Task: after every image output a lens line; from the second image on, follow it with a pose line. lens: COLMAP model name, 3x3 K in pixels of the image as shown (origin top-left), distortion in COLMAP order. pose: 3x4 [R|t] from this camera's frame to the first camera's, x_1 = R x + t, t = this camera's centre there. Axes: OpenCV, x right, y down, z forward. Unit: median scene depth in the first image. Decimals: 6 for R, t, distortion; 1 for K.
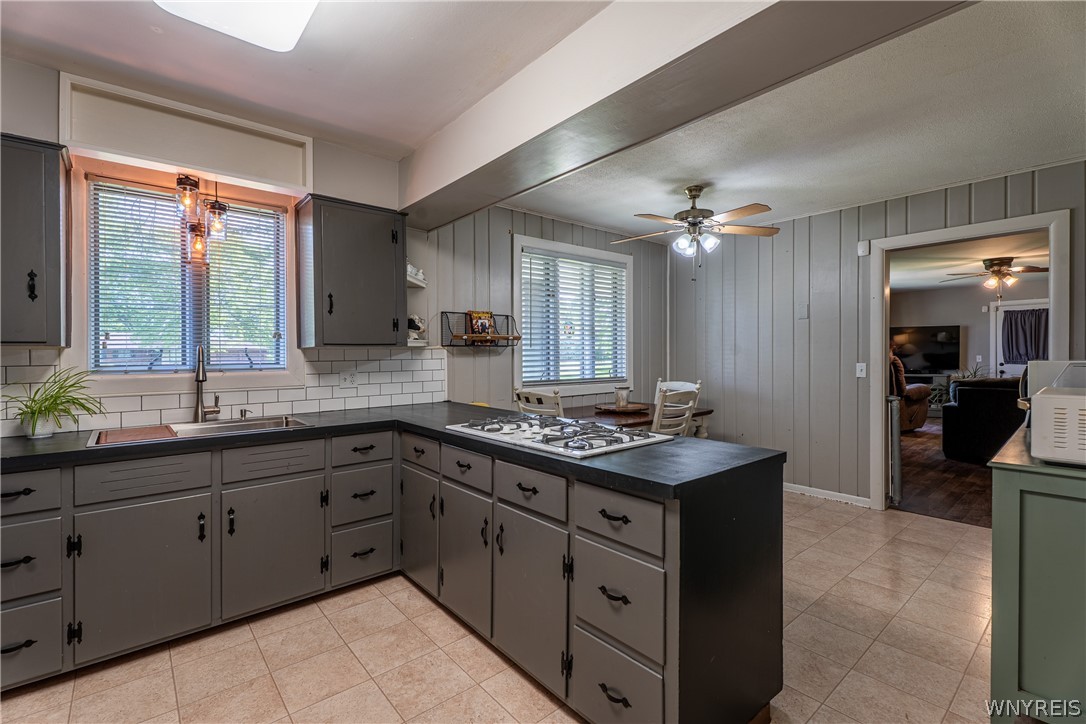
lens RADIAL K [[485.3, 0, 543.4], [0, 485.3, 355.9], [0, 0, 1]] dist [0.002536, 0.000100]
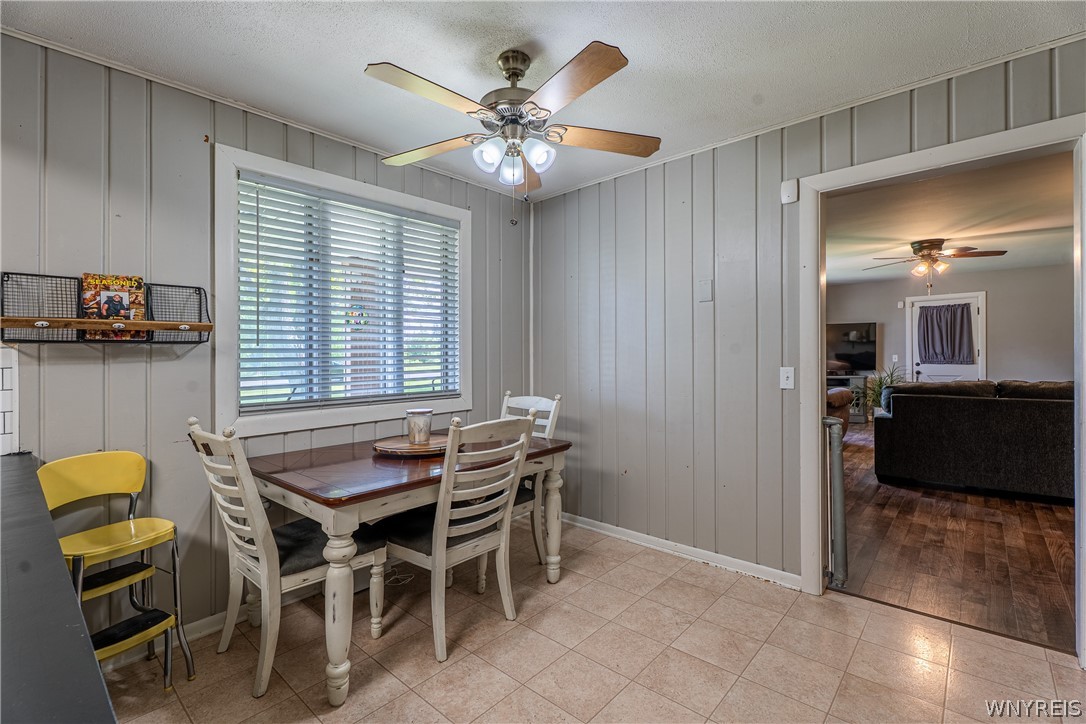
lens RADIAL K [[487.4, 0, 543.0], [0, 487.4, 362.0], [0, 0, 1]] dist [0.000206, -0.000222]
pose [[0.990506, -0.008985, 0.137173, 0.219460], [0.008041, 0.999940, 0.007435, 0.000578], [-0.137231, -0.006262, 0.990519, 0.363212]]
